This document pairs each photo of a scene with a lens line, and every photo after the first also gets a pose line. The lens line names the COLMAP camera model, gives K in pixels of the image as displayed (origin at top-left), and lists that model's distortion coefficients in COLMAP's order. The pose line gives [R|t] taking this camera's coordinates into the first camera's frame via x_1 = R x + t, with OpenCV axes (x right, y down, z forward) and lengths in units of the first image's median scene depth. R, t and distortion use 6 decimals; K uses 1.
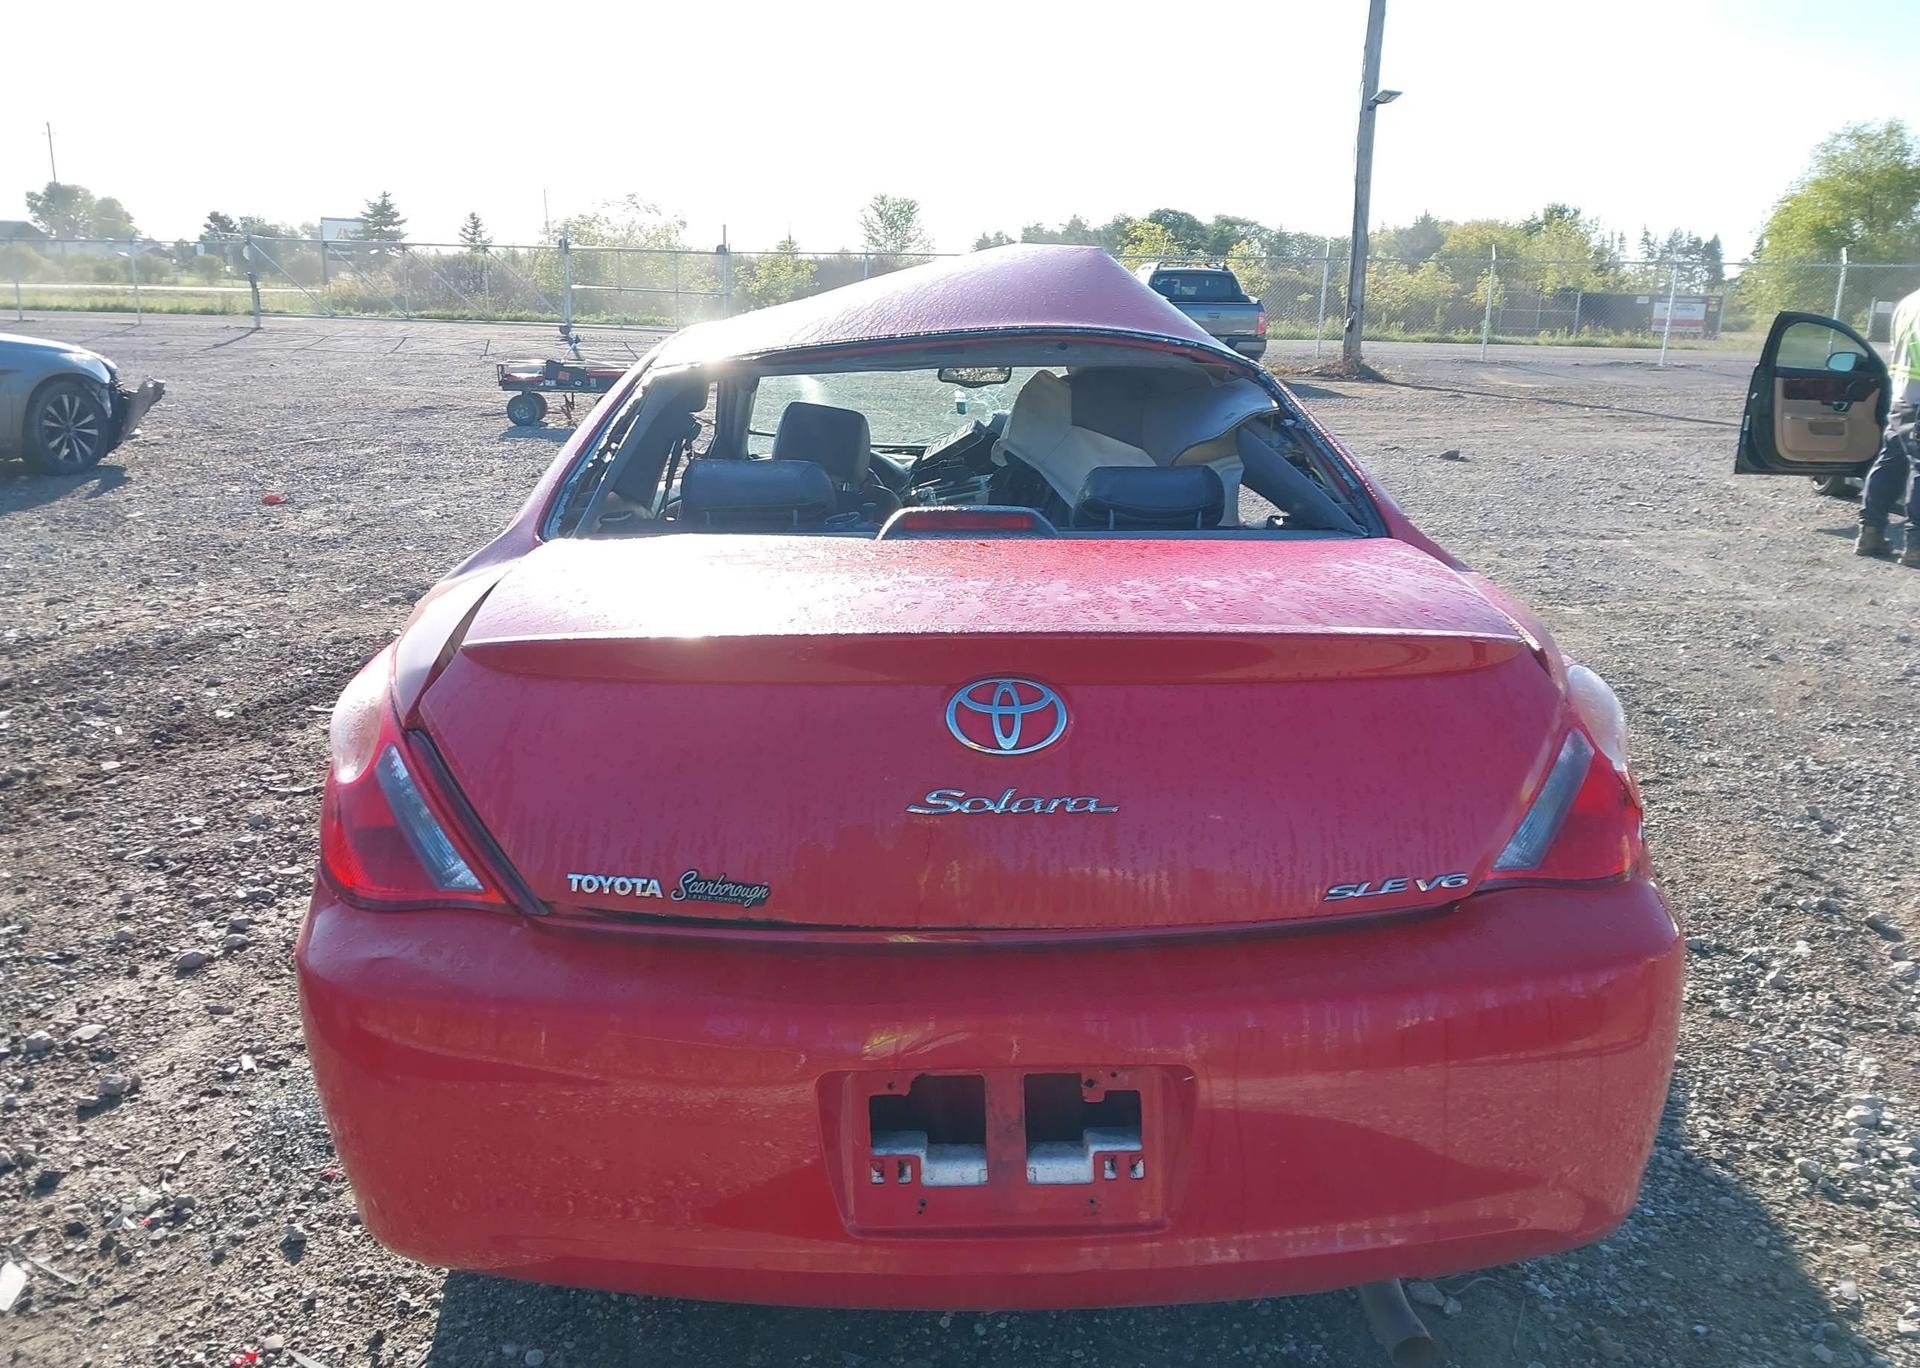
lens RADIAL K [[1493.0, 0, 930.8], [0, 1493.0, 680.7], [0, 0, 1]] dist [0.012621, -0.016214]
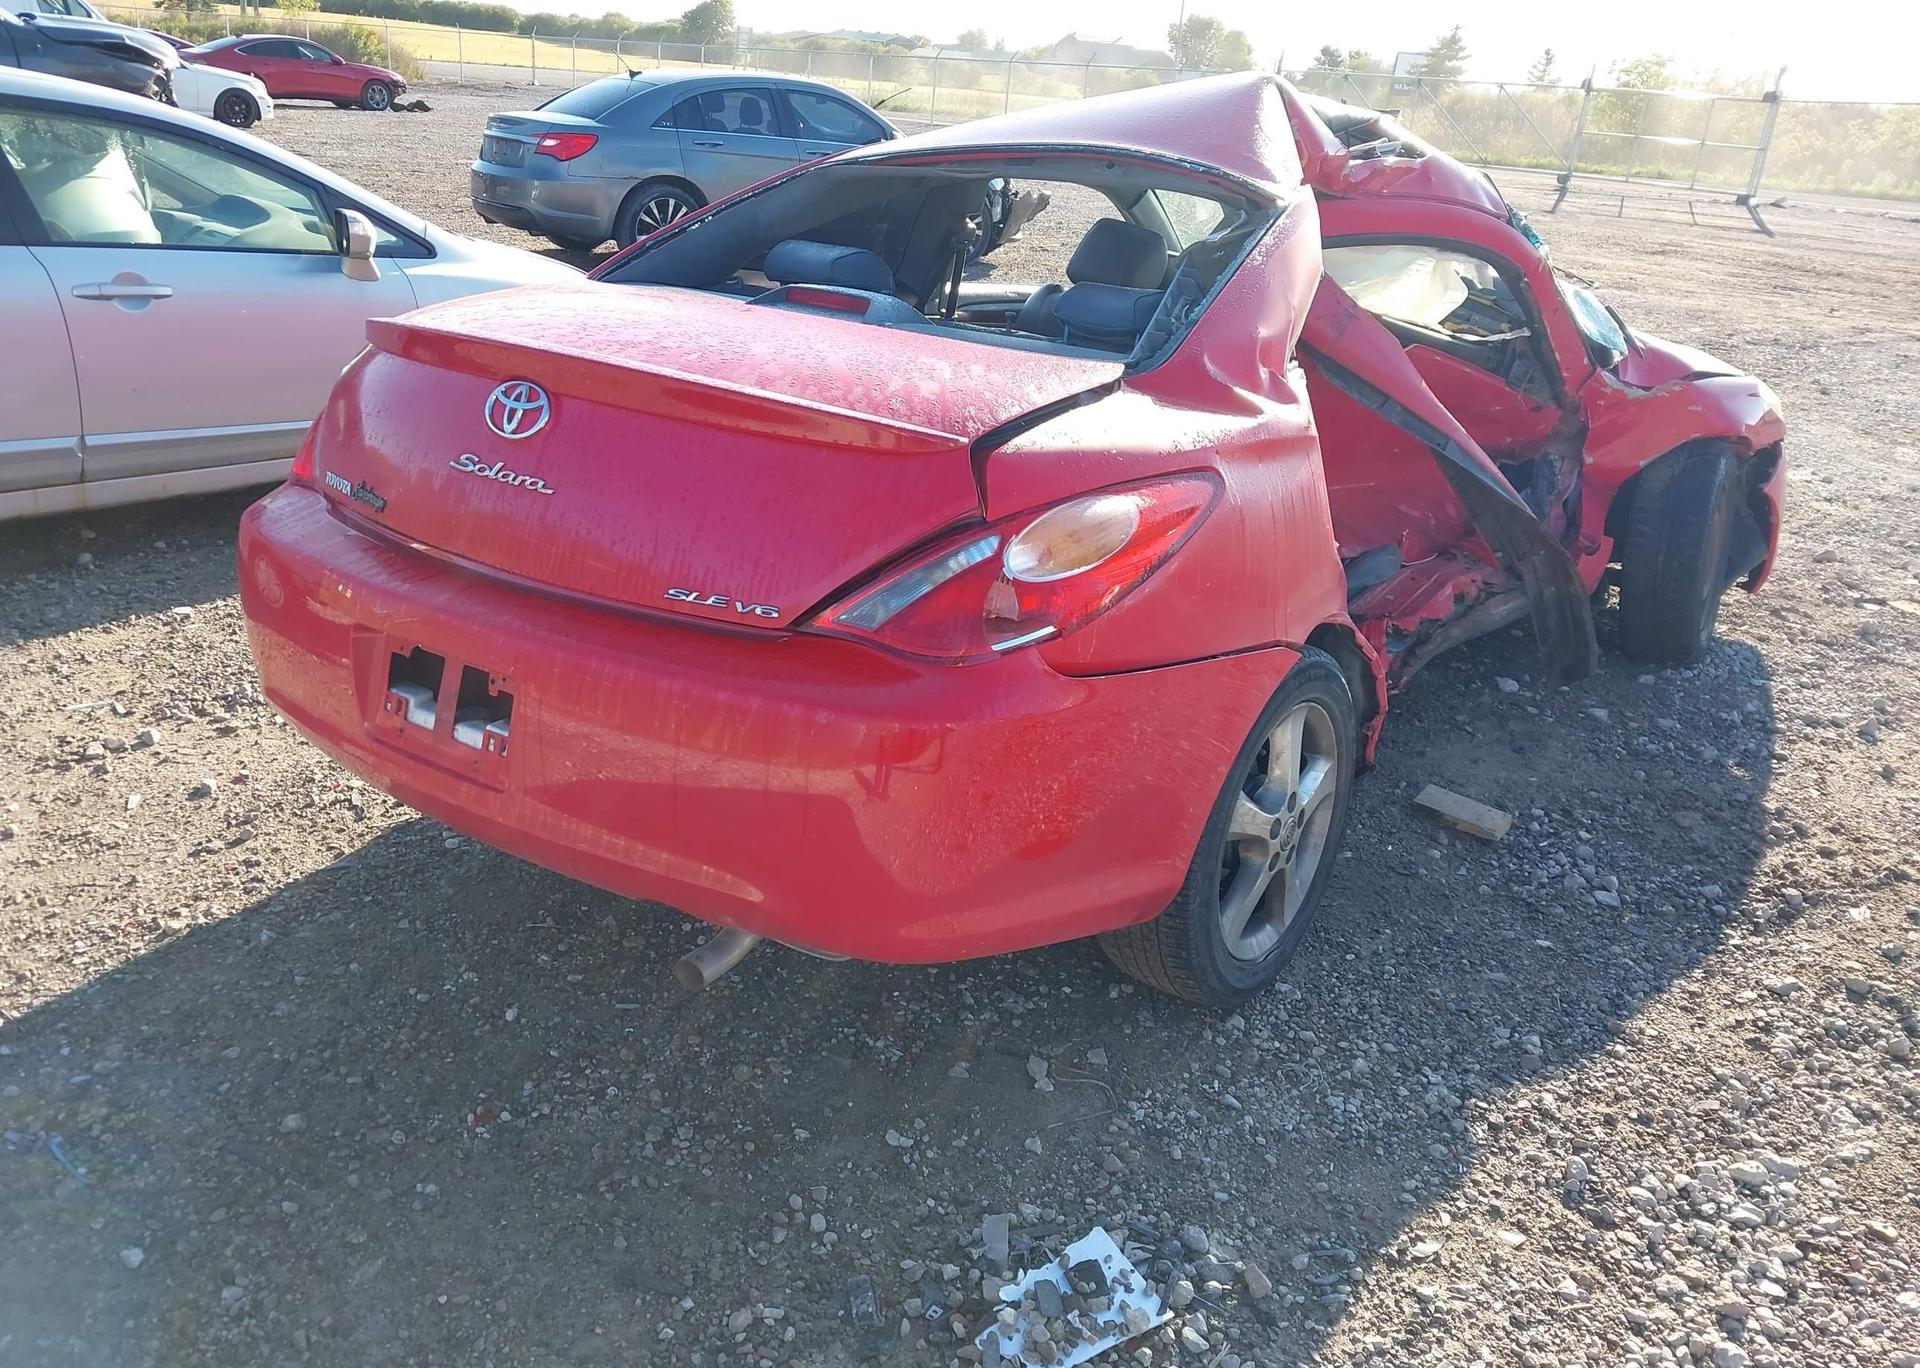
lens RADIAL K [[1493.0, 0, 946.7], [0, 1493.0, 702.6], [0, 0, 1]] dist [0.012621, -0.016214]
pose [[0.792213, 0.259590, -0.552279, 0.724782], [-0.197958, 0.965390, 0.169807, -0.016519], [0.577245, -0.025196, 0.816182, 0.073302]]
